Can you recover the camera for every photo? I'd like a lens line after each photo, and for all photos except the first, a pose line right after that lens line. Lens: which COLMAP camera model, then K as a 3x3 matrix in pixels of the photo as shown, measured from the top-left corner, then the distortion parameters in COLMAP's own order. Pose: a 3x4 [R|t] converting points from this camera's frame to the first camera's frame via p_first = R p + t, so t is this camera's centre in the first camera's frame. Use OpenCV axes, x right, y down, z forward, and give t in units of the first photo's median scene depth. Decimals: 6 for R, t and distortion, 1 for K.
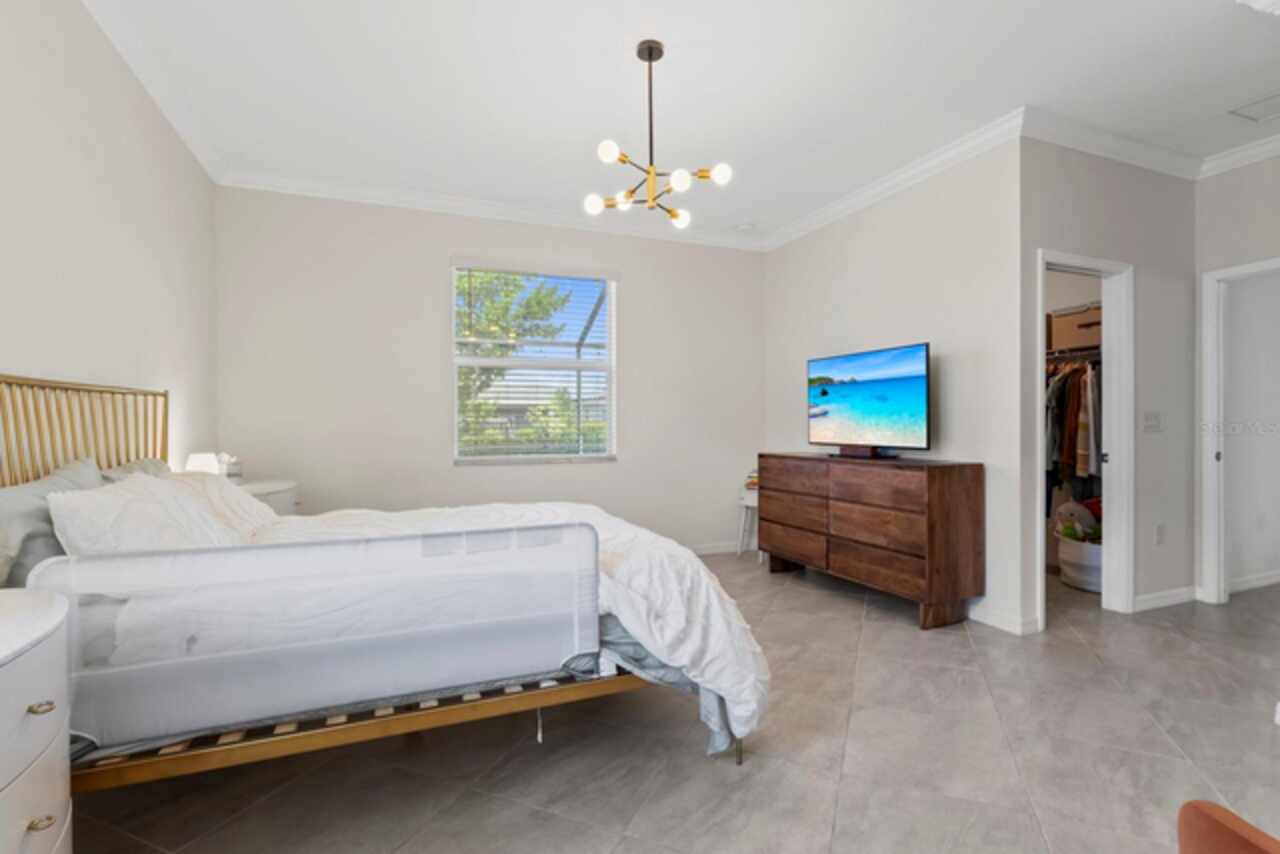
lens RADIAL K [[590.7, 0, 631.1], [0, 590.7, 422.4], [0, 0, 1]] dist [0.000371, 0.000109]
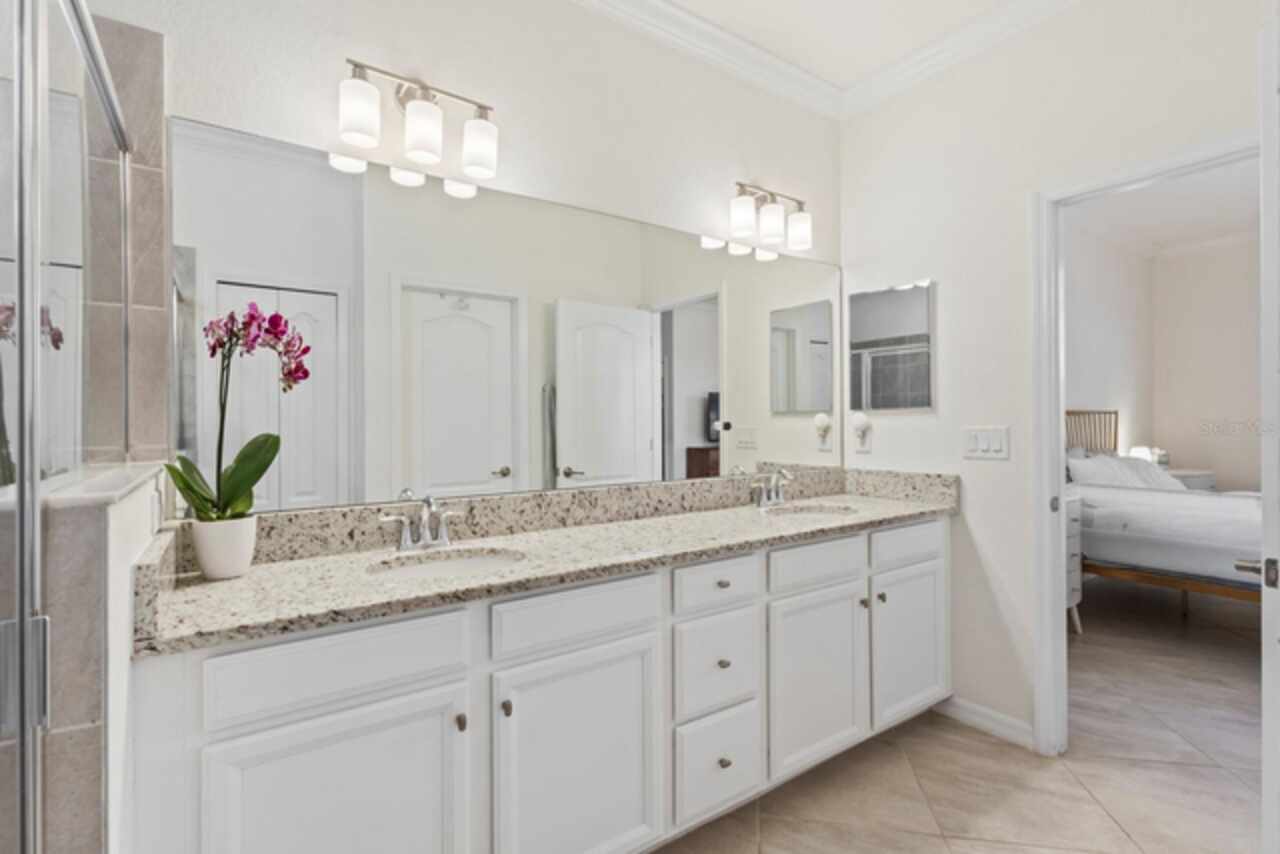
lens RADIAL K [[590.7, 0, 639.5], [0, 590.7, 421.9], [0, 0, 1]] dist [0.000371, 0.000109]
pose [[0.216985, 0.008336, -0.976139, 0.634749], [0.001398, 0.999960, 0.008850, -0.037296], [0.976174, -0.003285, 0.216965, -0.783617]]
